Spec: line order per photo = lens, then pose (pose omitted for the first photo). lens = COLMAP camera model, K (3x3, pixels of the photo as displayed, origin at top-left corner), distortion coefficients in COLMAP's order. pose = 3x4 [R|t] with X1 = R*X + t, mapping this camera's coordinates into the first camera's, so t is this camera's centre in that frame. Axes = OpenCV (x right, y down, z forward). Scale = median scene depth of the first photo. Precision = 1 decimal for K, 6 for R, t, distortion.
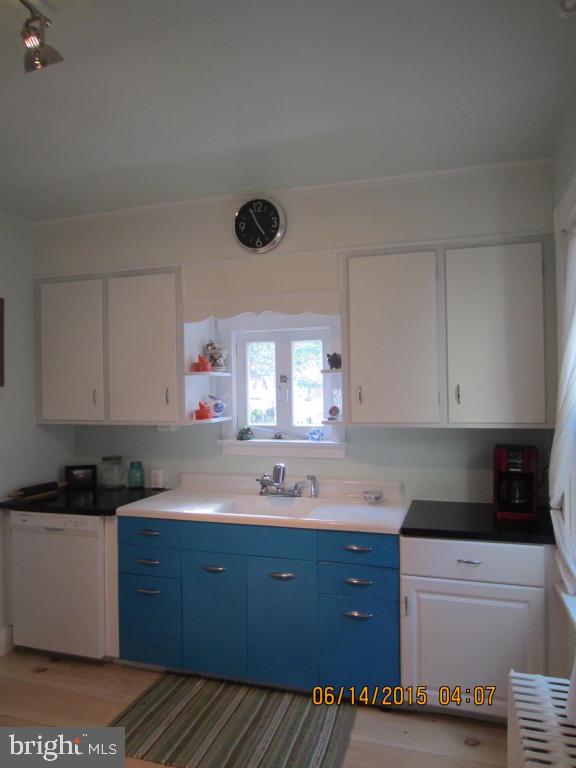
lens RADIAL K [[542.0, 0, 288.0], [0, 542.0, 384.0], [0, 0, 1]] dist [-0.033384, 0.004165]
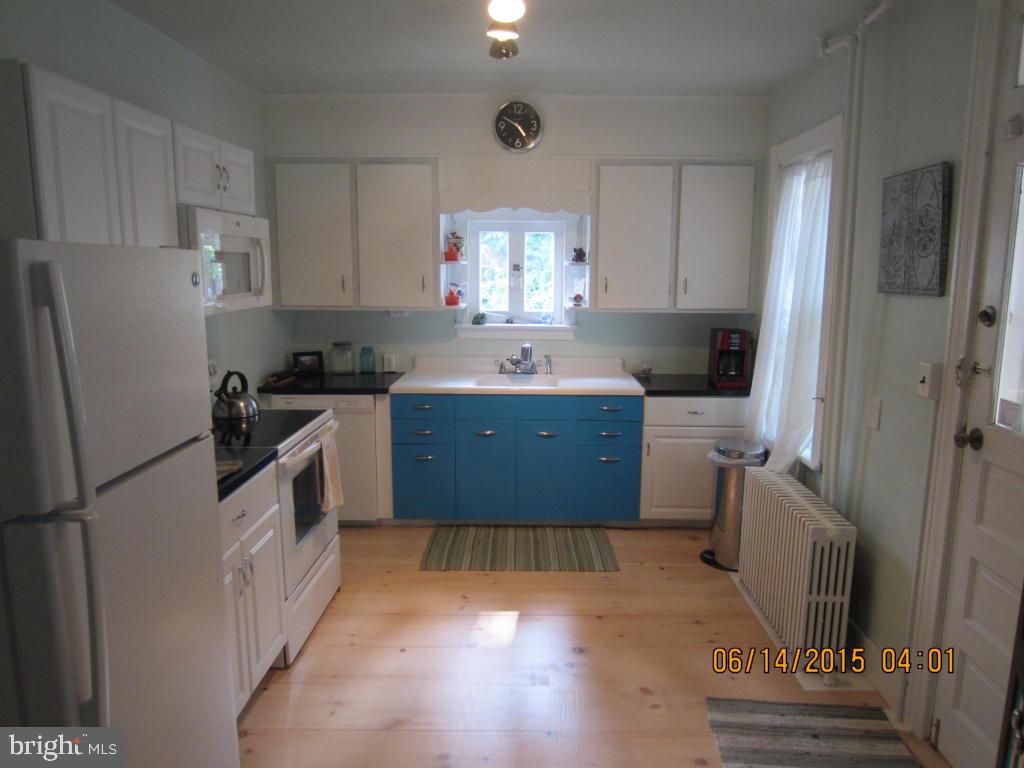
lens RADIAL K [[722.6, 0, 512.0], [0, 722.6, 384.0], [0, 0, 1]] dist [-0.033384, 0.004165]
pose [[0.958627, -0.028589, 0.283225, -0.461879], [-0.021422, 0.984877, 0.171924, -0.030385], [-0.283857, -0.170878, 0.943518, -0.421901]]
